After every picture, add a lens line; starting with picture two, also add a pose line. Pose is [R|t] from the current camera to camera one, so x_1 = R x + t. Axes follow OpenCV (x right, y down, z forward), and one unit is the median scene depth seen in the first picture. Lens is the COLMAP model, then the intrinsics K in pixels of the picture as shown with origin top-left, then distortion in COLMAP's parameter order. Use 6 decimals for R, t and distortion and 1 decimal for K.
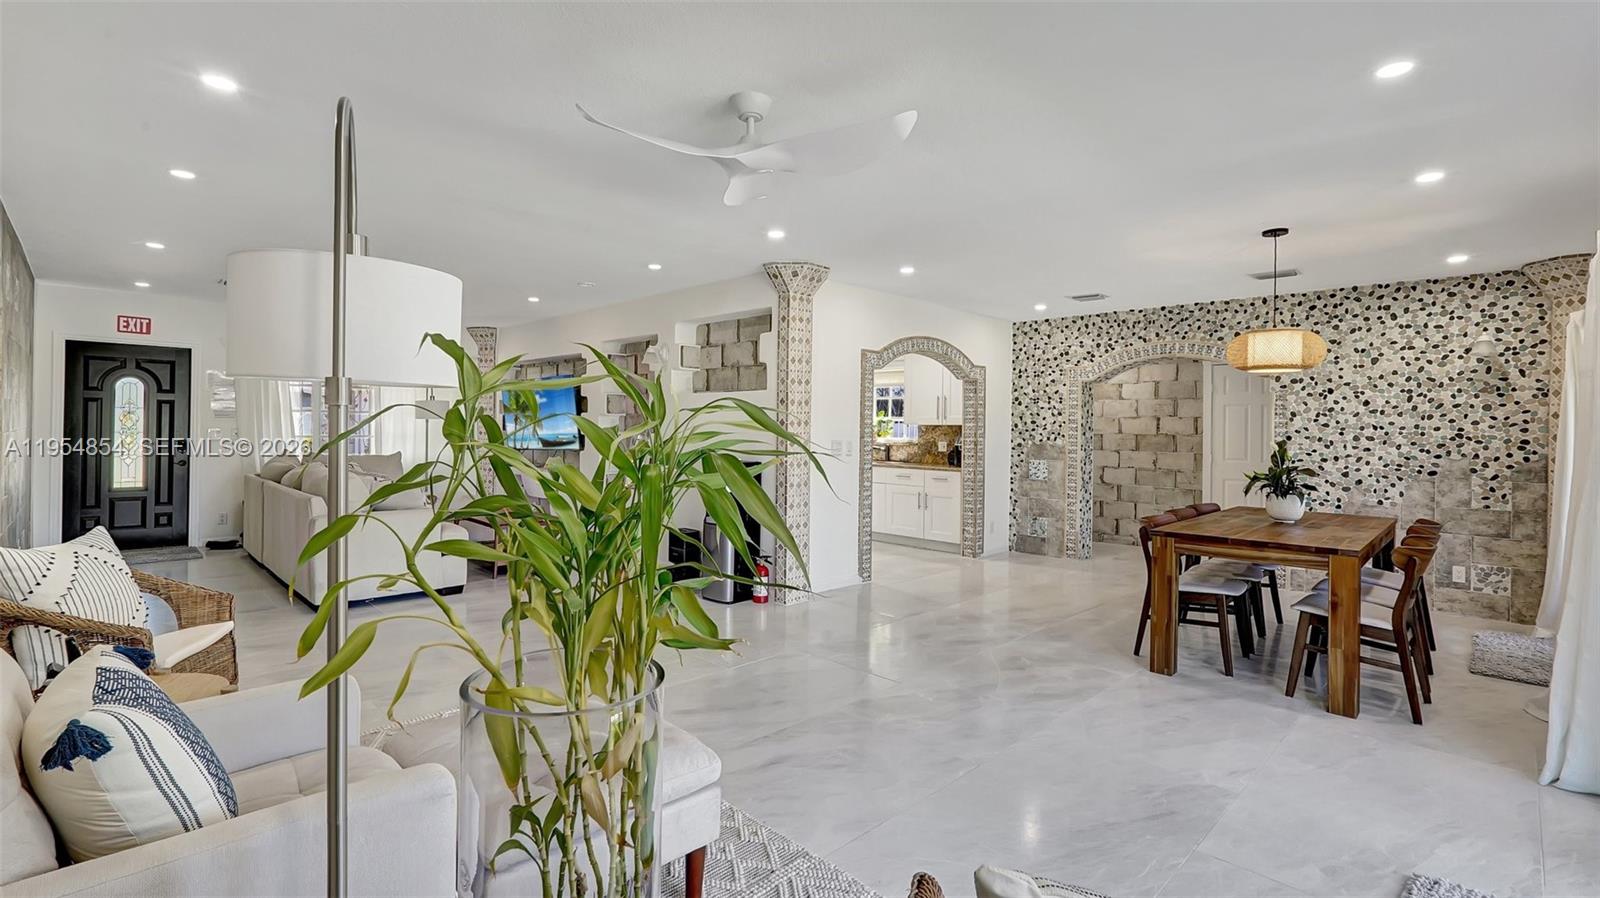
lens RADIAL K [[709.9, 0, 800.5], [0, 709.9, 446.4], [0, 0, 1]] dist [-0.010811, 0.000189]
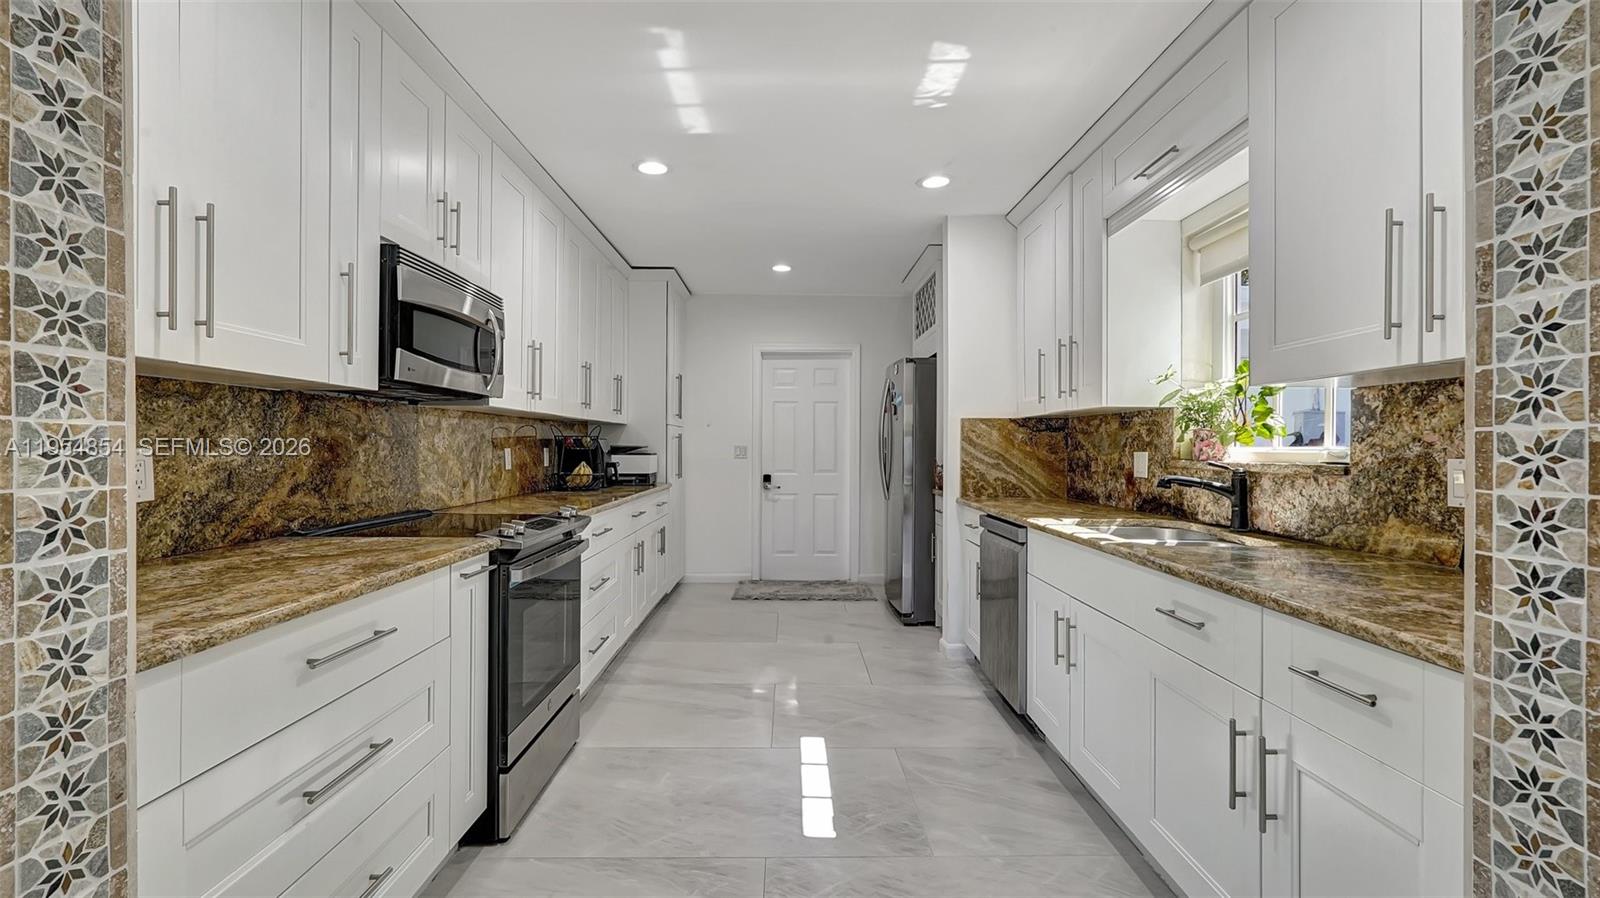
lens RADIAL K [[709.9, 0, 800.5], [0, 709.9, 446.4], [0, 0, 1]] dist [-0.010811, 0.000189]
pose [[0.715598, -0.013824, -0.698376, 0.195876], [-0.006205, 0.999639, -0.026145, -0.003715], [0.698485, 0.023043, 0.715253, 0.700035]]
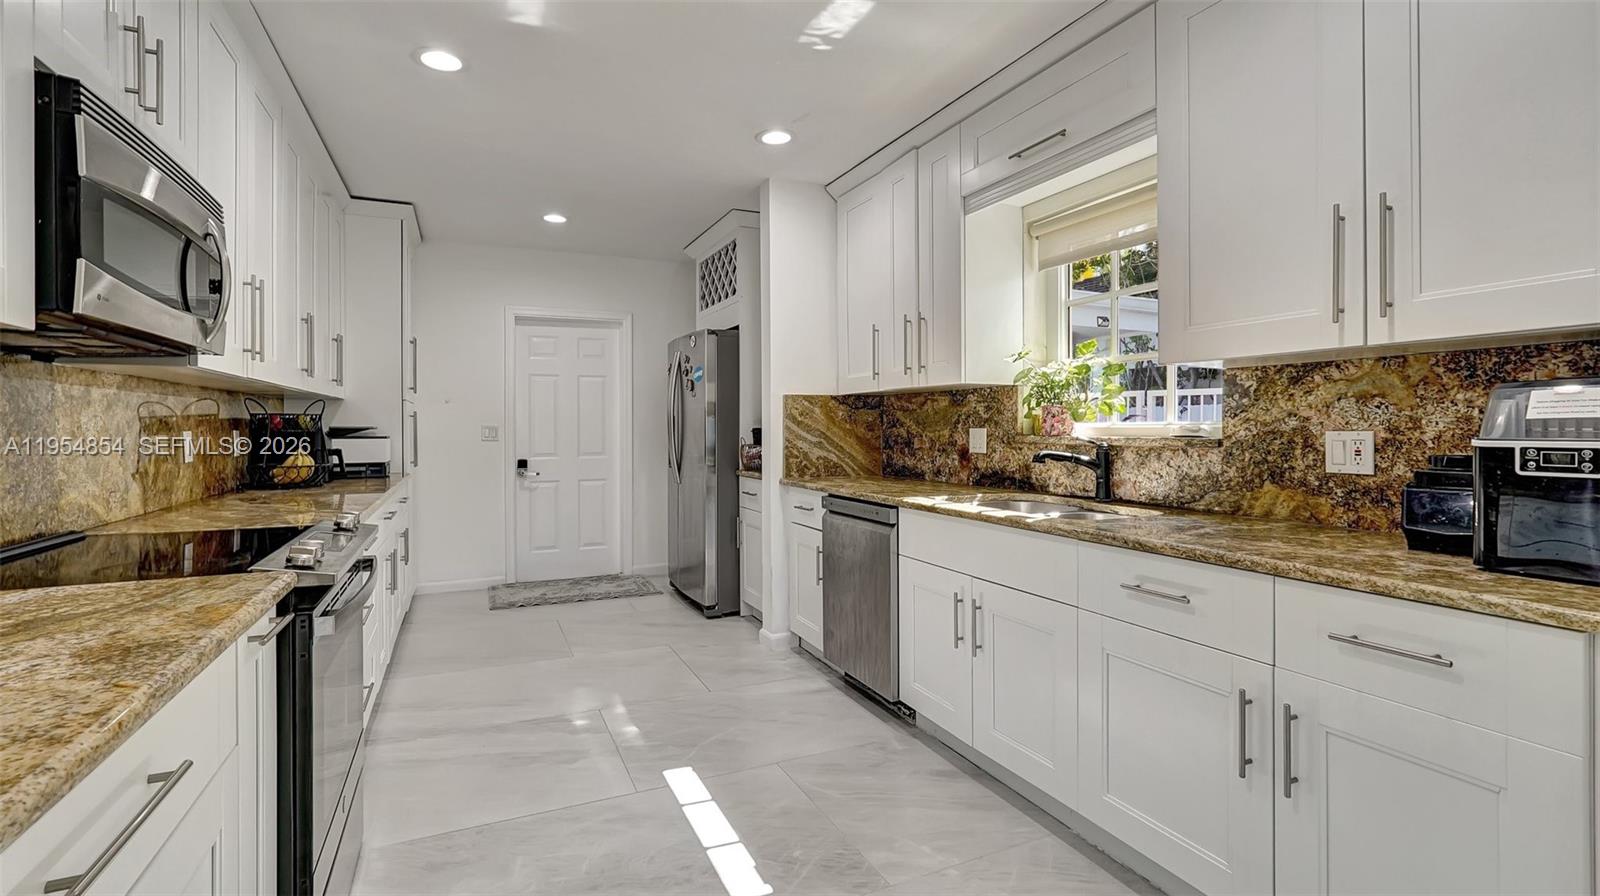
lens RADIAL K [[711.3, 0, 802.7], [0, 711.3, 429.6], [0, 0, 1]] dist [-0.010771, 0.000444]
pose [[0.938318, -0.018064, -0.345302, 0.109570], [0.012152, 0.999740, -0.019280, -0.004646], [0.345561, 0.013895, 0.938293, 0.695807]]
